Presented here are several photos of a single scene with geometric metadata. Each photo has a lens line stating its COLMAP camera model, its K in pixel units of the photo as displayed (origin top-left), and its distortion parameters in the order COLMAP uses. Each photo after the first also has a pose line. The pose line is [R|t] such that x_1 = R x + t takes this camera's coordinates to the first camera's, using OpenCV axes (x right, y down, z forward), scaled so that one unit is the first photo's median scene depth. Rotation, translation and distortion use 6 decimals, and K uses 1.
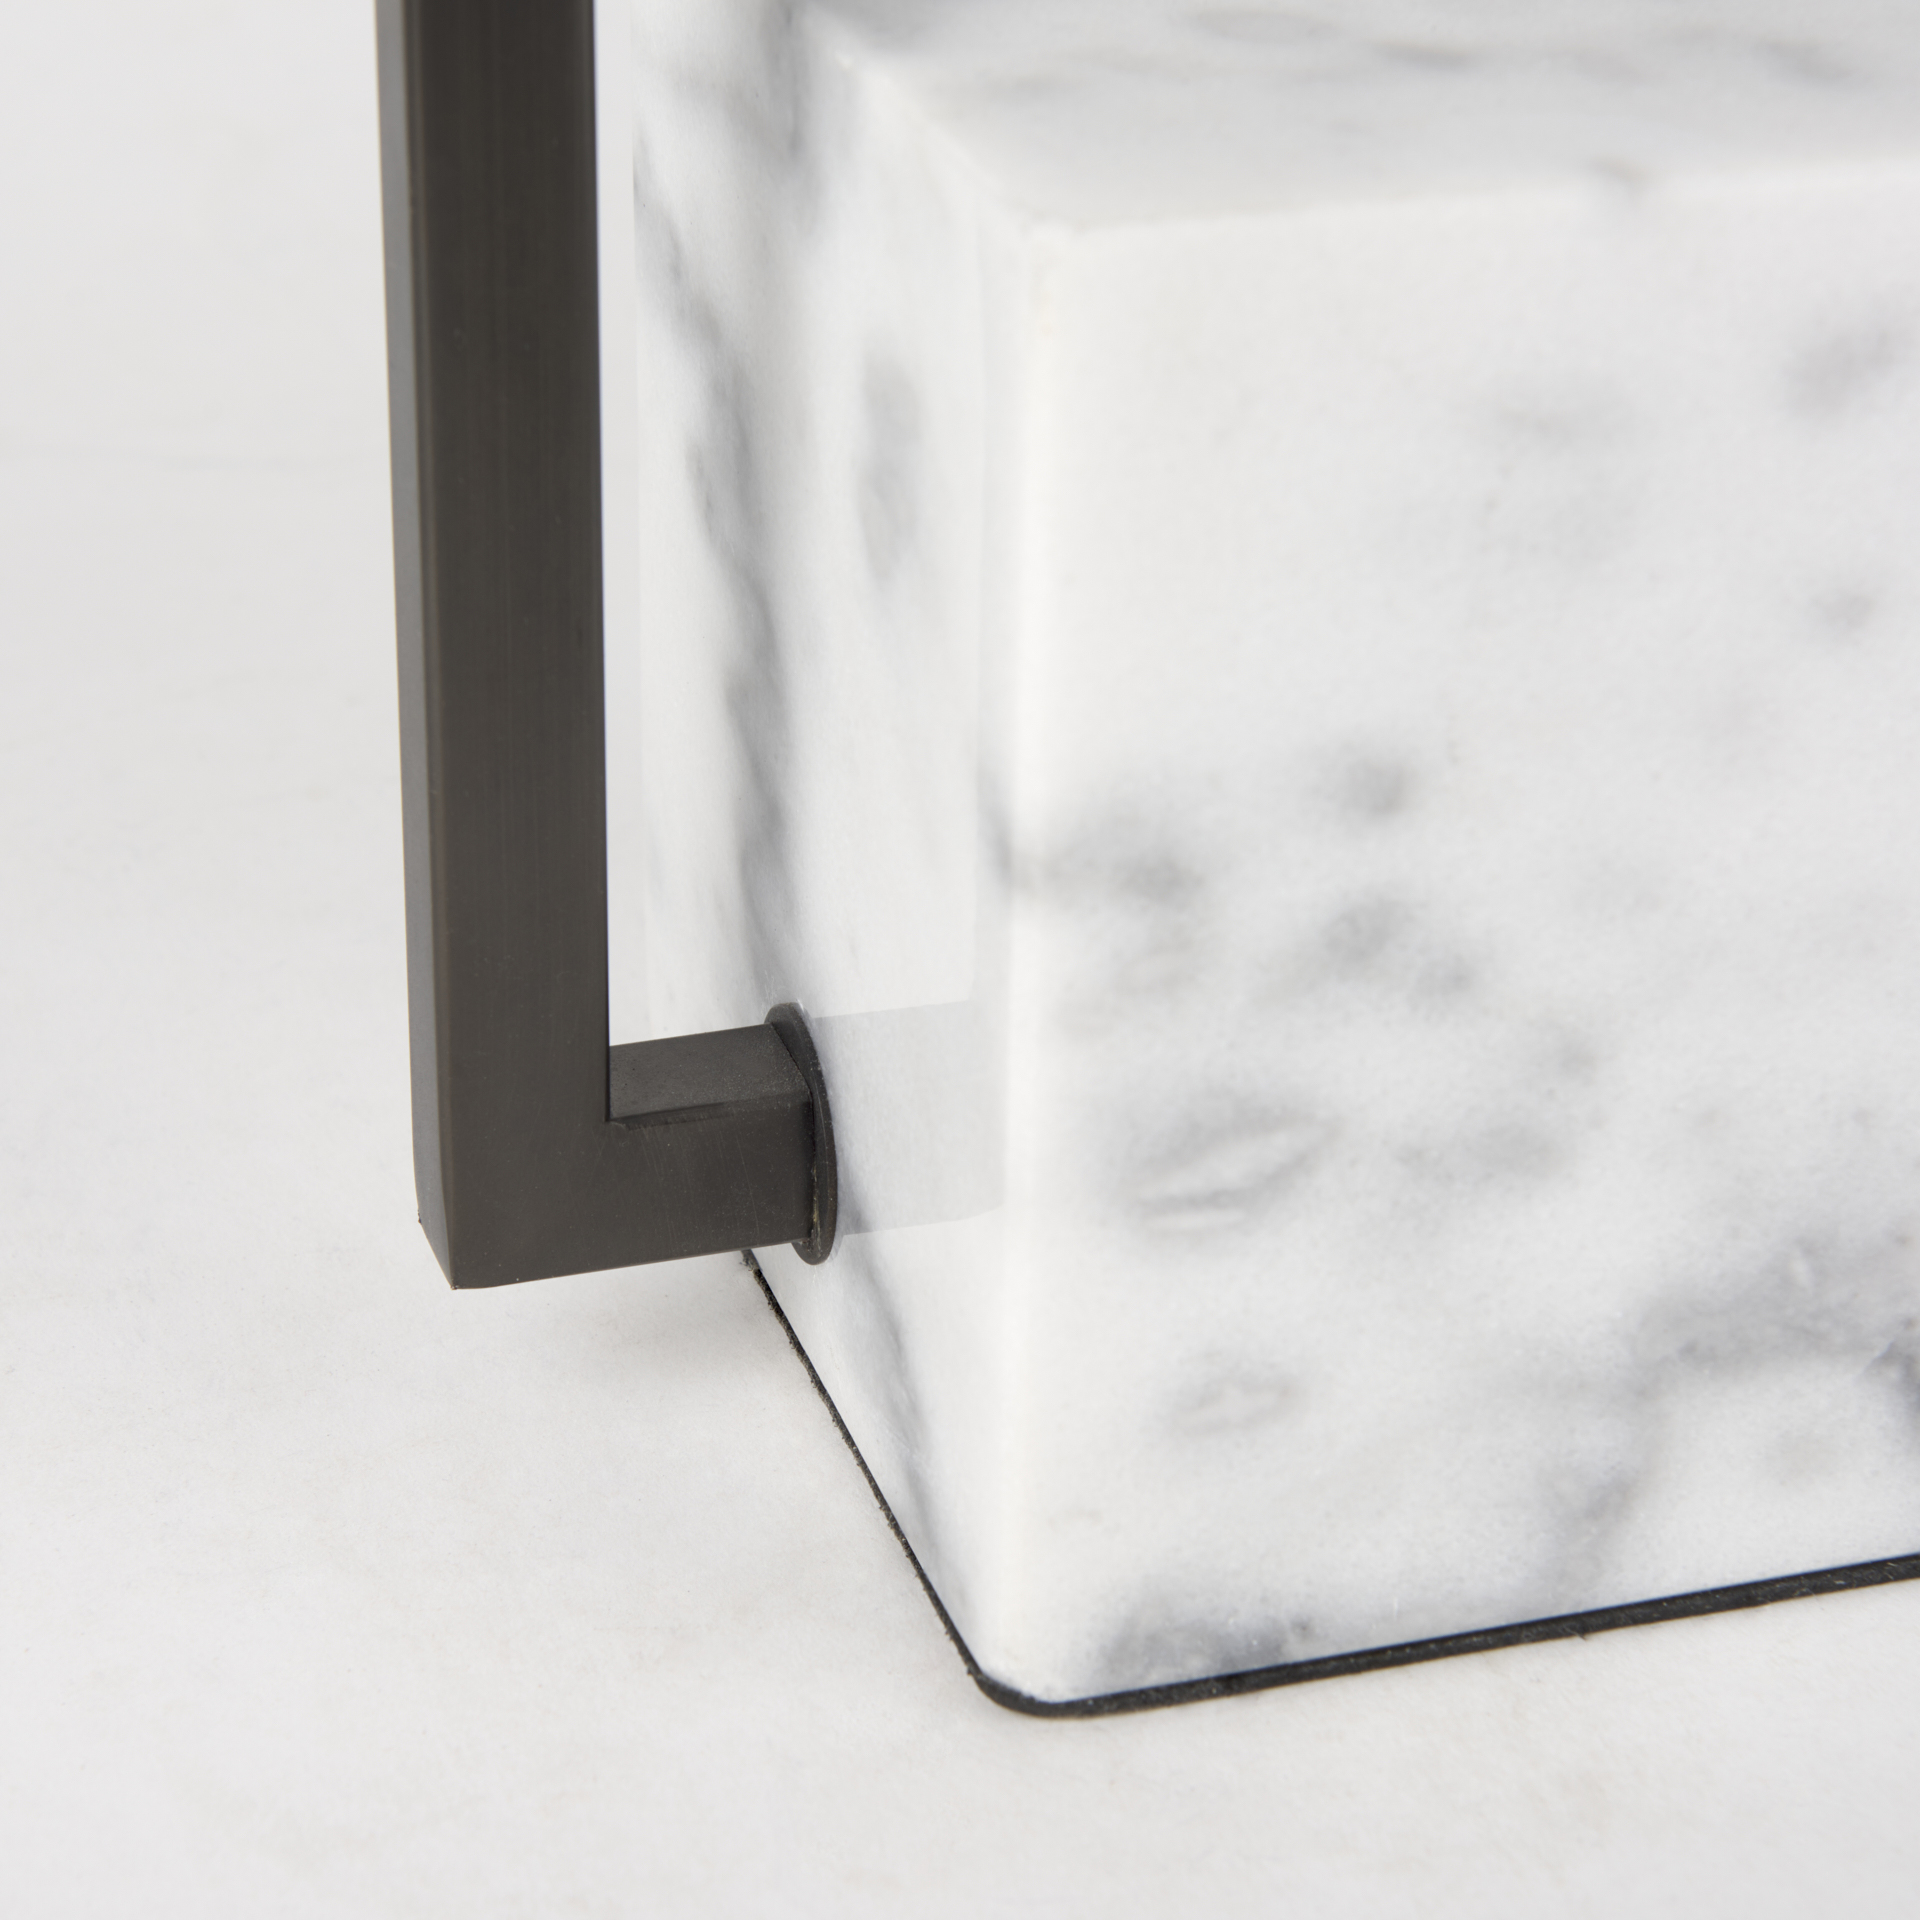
lens RADIAL K [[4677.5, 0, 816.4], [0, 4677.5, 1016.4], [0, 0, 1]] dist [-0.033047, -0.174889]
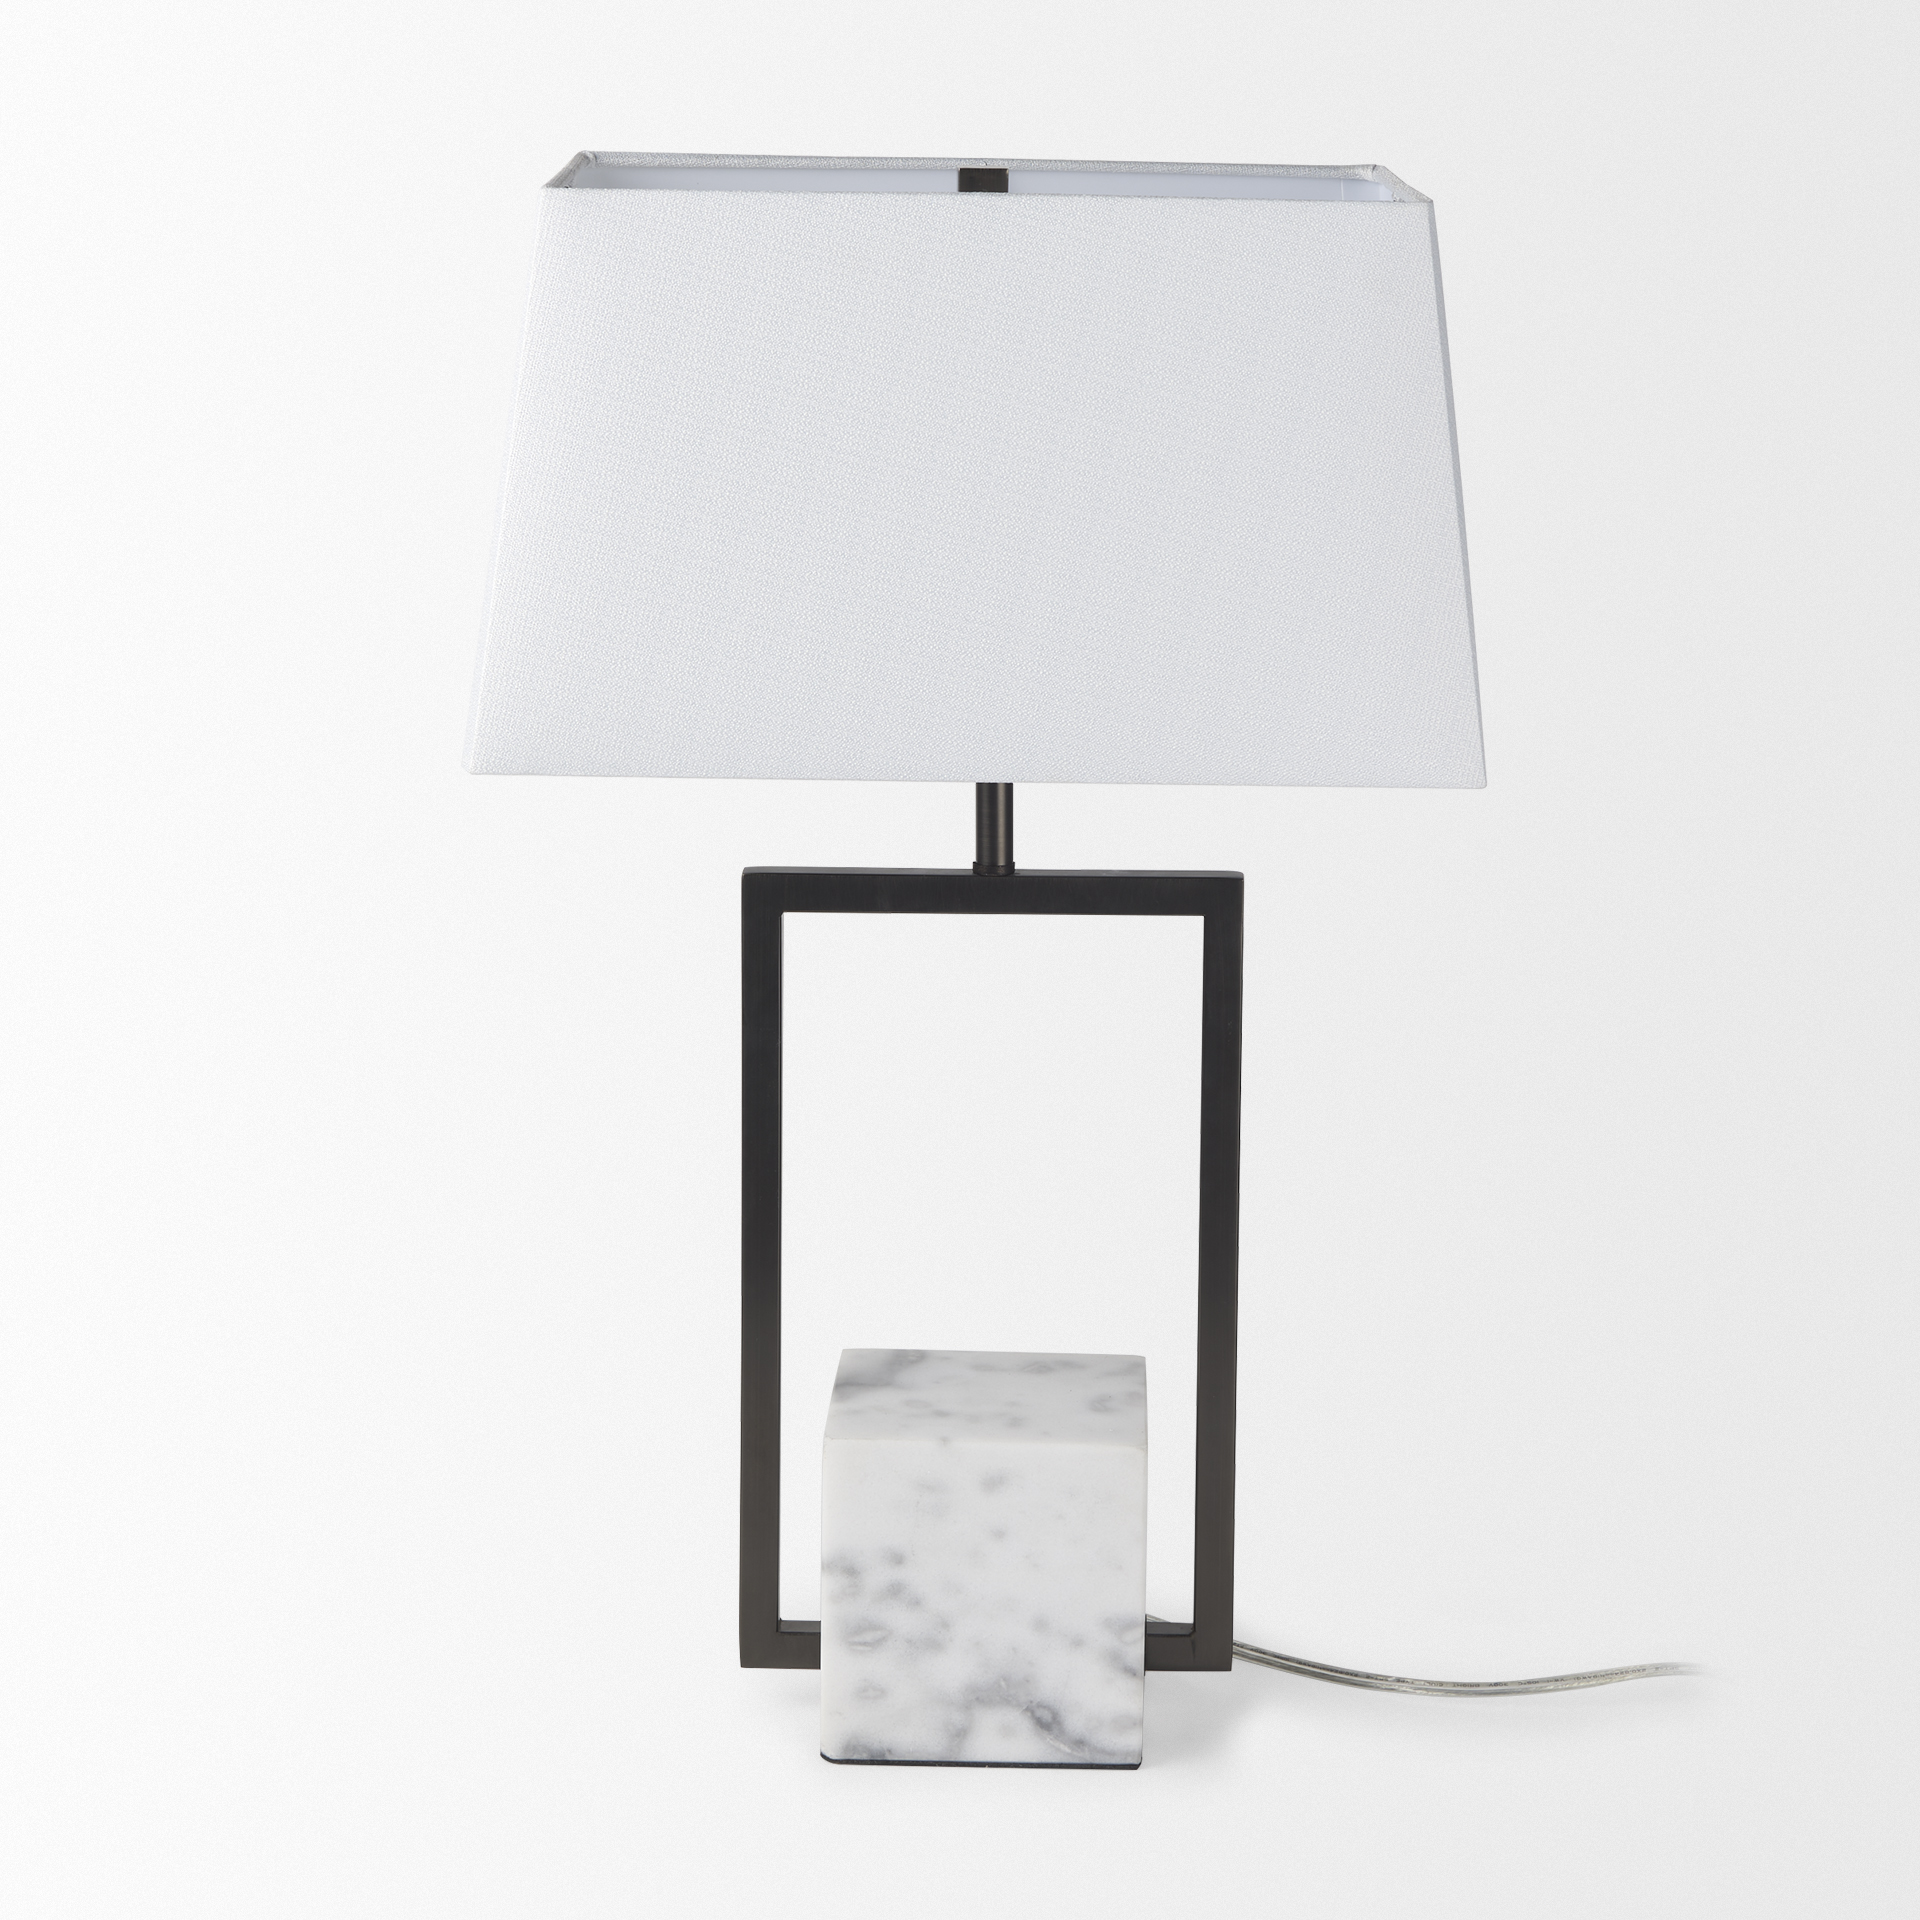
lens RADIAL K [[4538.7, 0, 960.0], [0, 4538.7, 960.0], [0, 0, 1]] dist [0.059306, 0.319596]
pose [[0.953769, 0.069842, -0.292313, 1.477793], [-0.146464, 0.957324, -0.249156, 0.510063], [0.262437, 0.280451, 0.923295, -3.442654]]
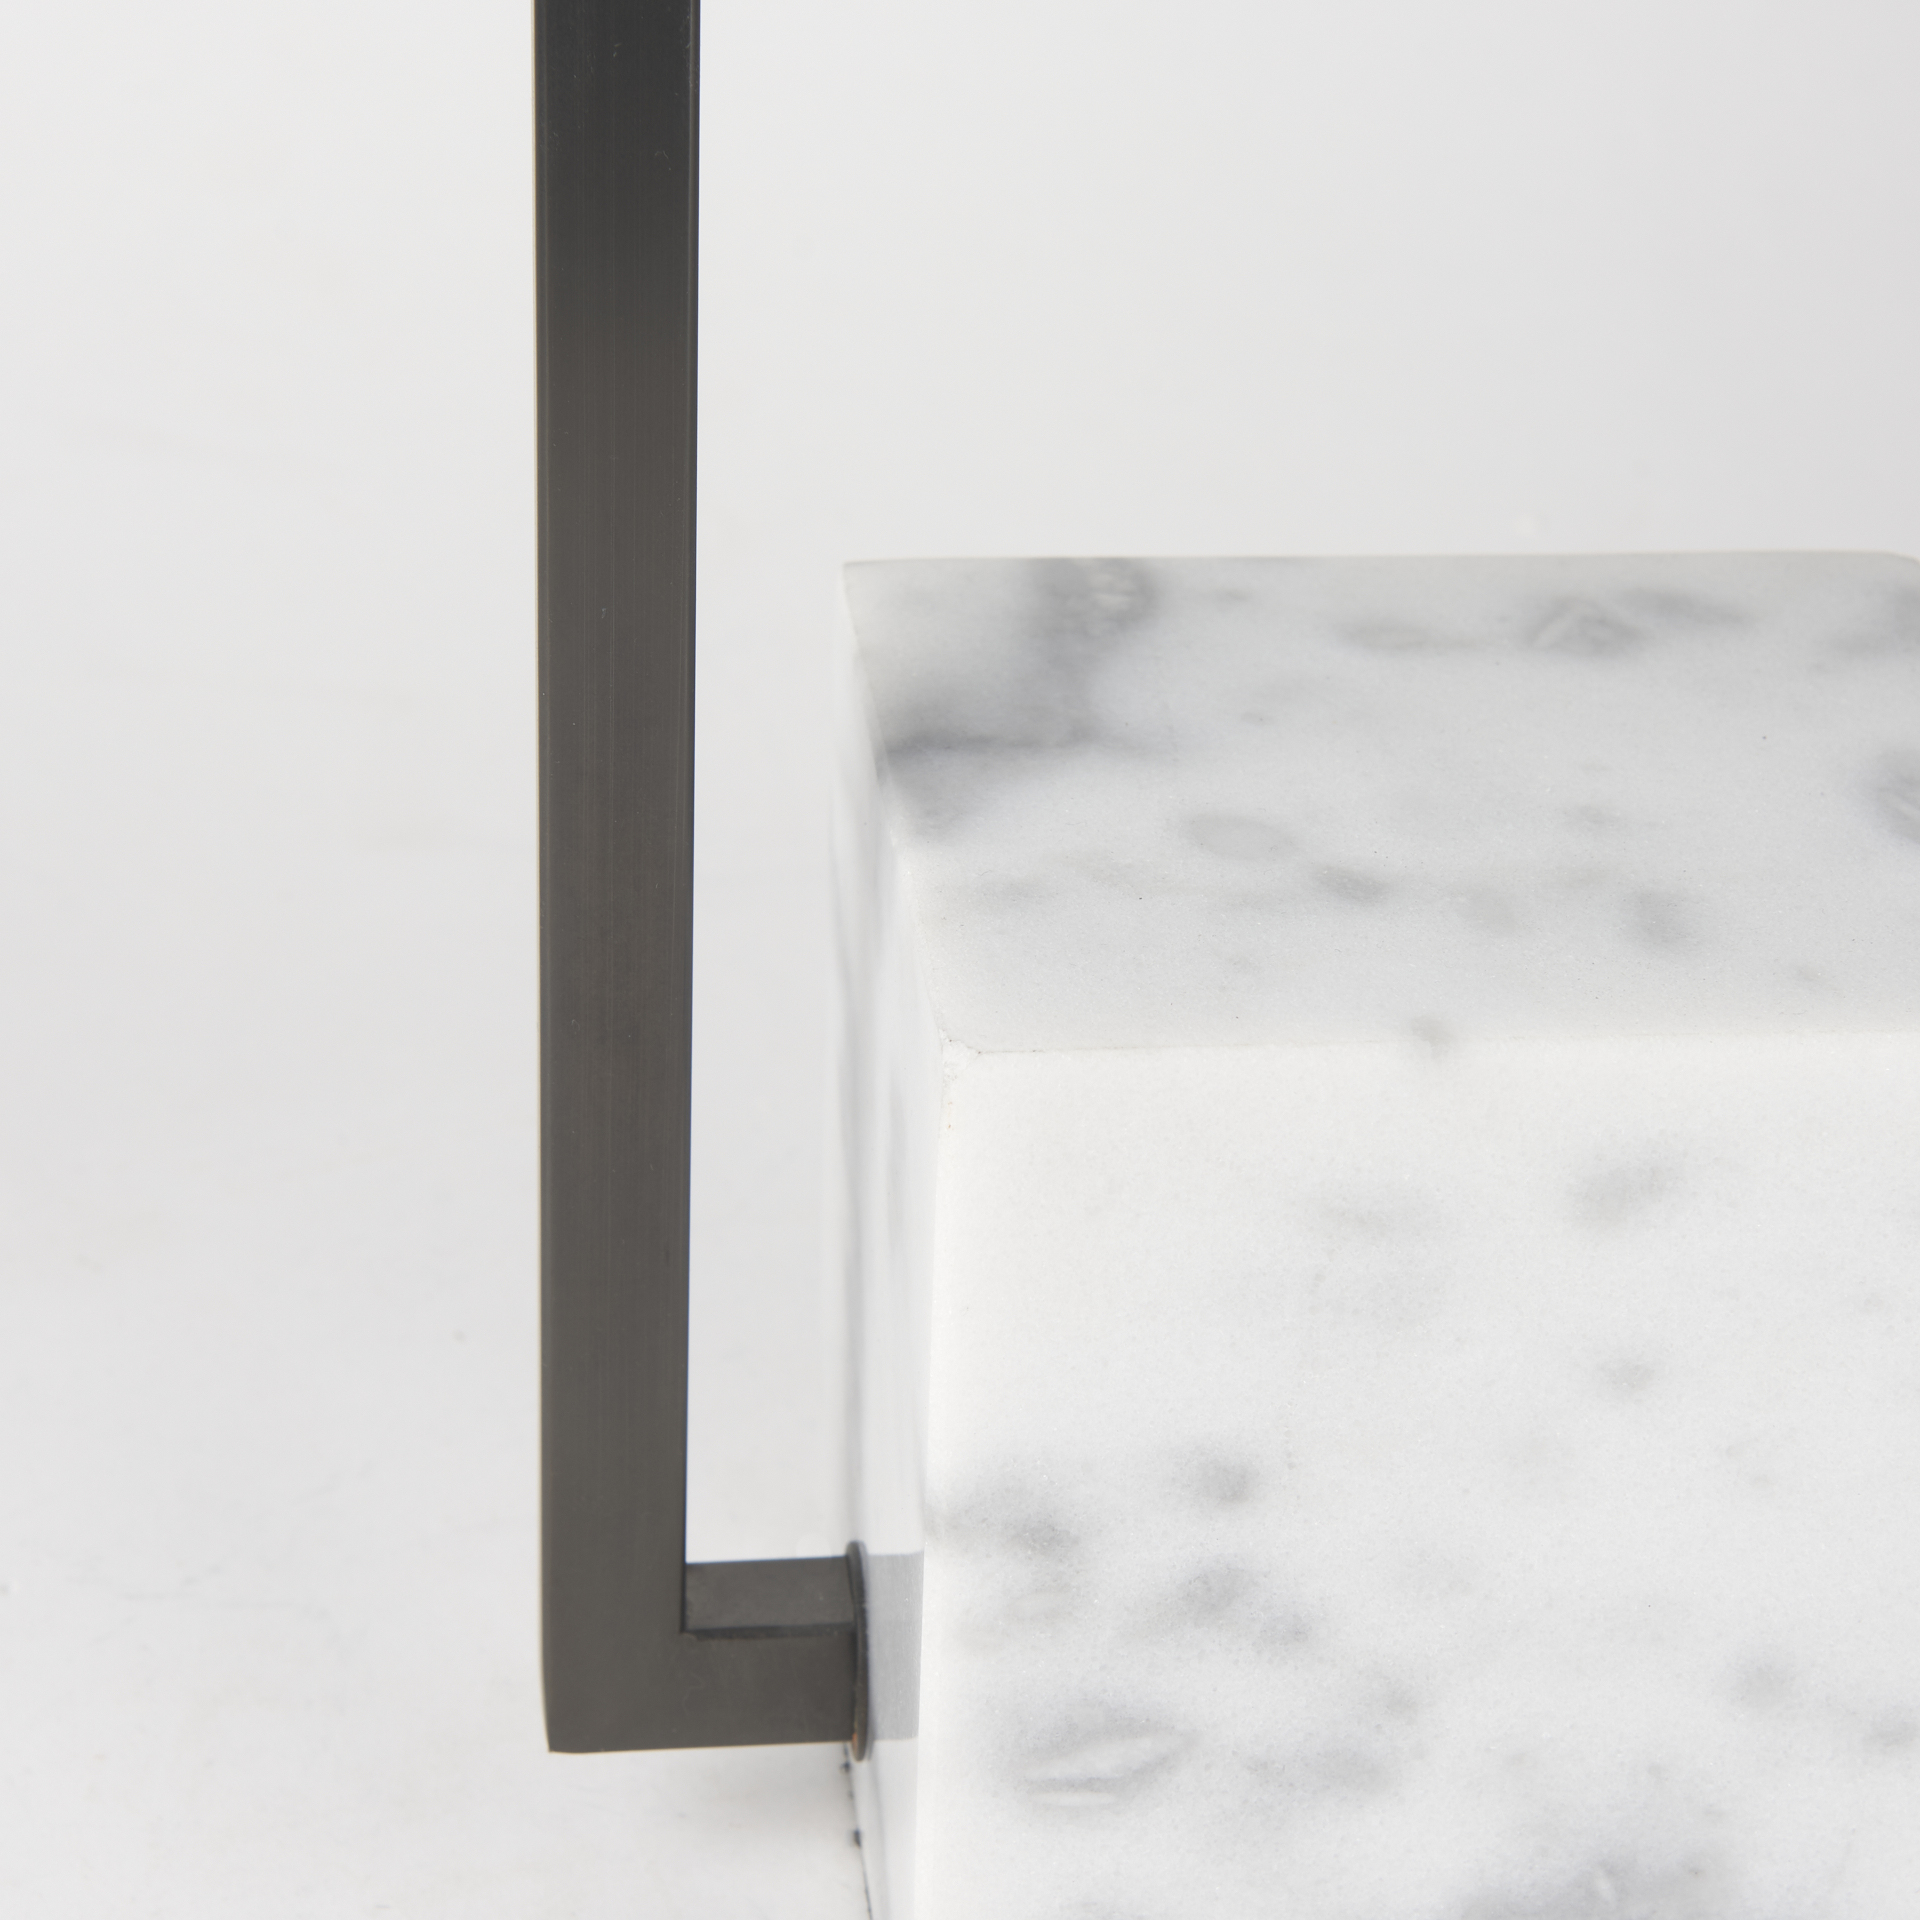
lens RADIAL K [[5435.7, 0, 960.0], [0, 5435.7, 960.0], [0, 0, 1]] dist [-0.066857, 0.097445]
pose [[0.984222, 0.098467, -0.147006, 0.239127], [-0.101661, 0.994715, -0.014357, -0.152783], [0.144815, 0.029075, 0.989031, -0.431507]]
